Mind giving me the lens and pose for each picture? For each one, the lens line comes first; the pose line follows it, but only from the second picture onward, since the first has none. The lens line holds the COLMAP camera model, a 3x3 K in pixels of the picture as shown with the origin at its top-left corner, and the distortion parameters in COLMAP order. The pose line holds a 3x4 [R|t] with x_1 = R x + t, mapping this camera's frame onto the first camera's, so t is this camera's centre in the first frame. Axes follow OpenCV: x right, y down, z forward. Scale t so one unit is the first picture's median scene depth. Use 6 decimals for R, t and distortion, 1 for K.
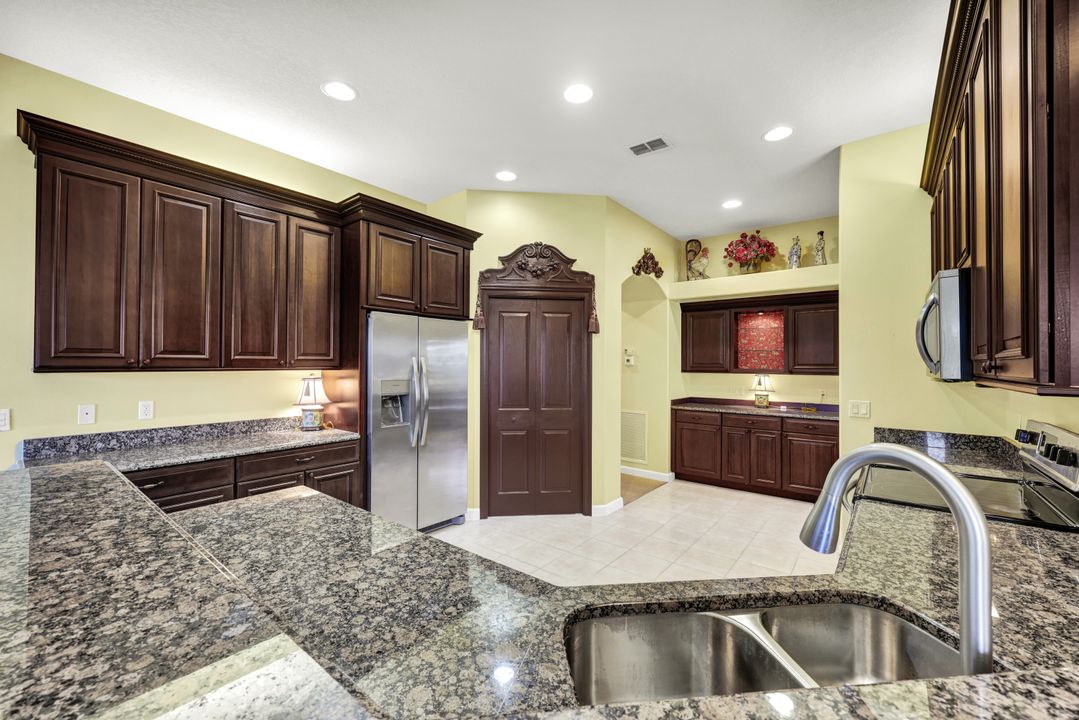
lens RADIAL K [[433.1, 0, 538.3], [0, 433.1, 361.3], [0, 0, 1]] dist [-0.000044, 0.000063]
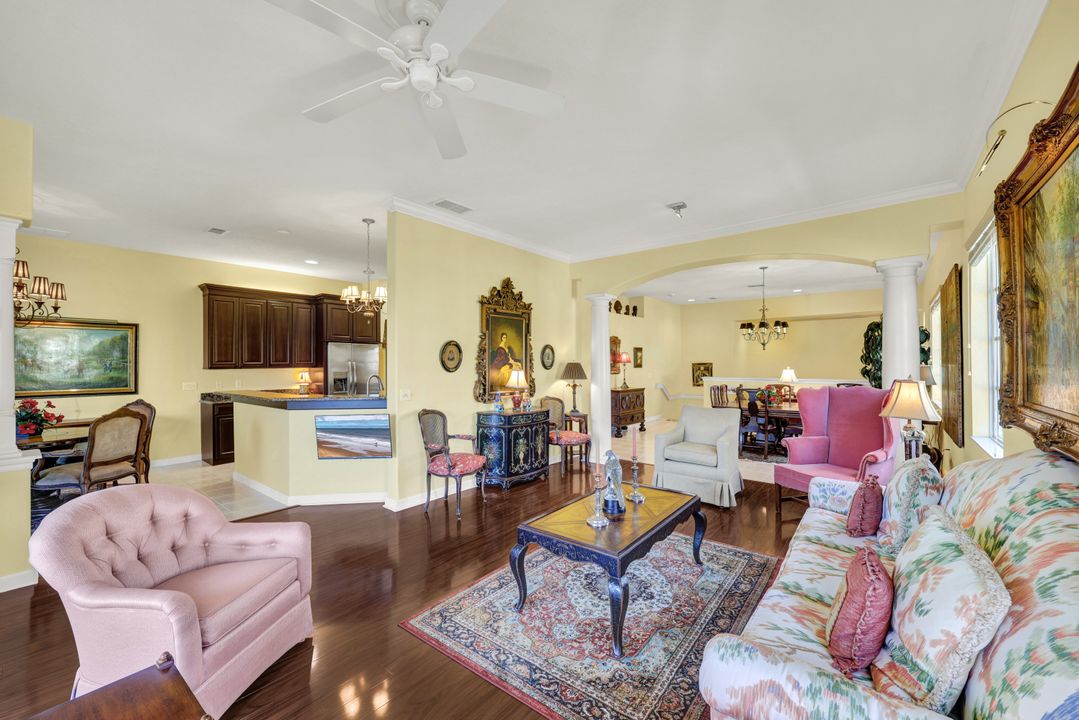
lens RADIAL K [[425.7, 0, 542.3], [0, 425.7, 360.0], [0, 0, 1]] dist [0.000553, 0.000041]
pose [[0.999853, -0.012695, -0.011537, 0.777753], [0.012694, 0.999919, -0.000241, -0.005586], [0.011540, 0.000095, 0.999933, -1.259163]]
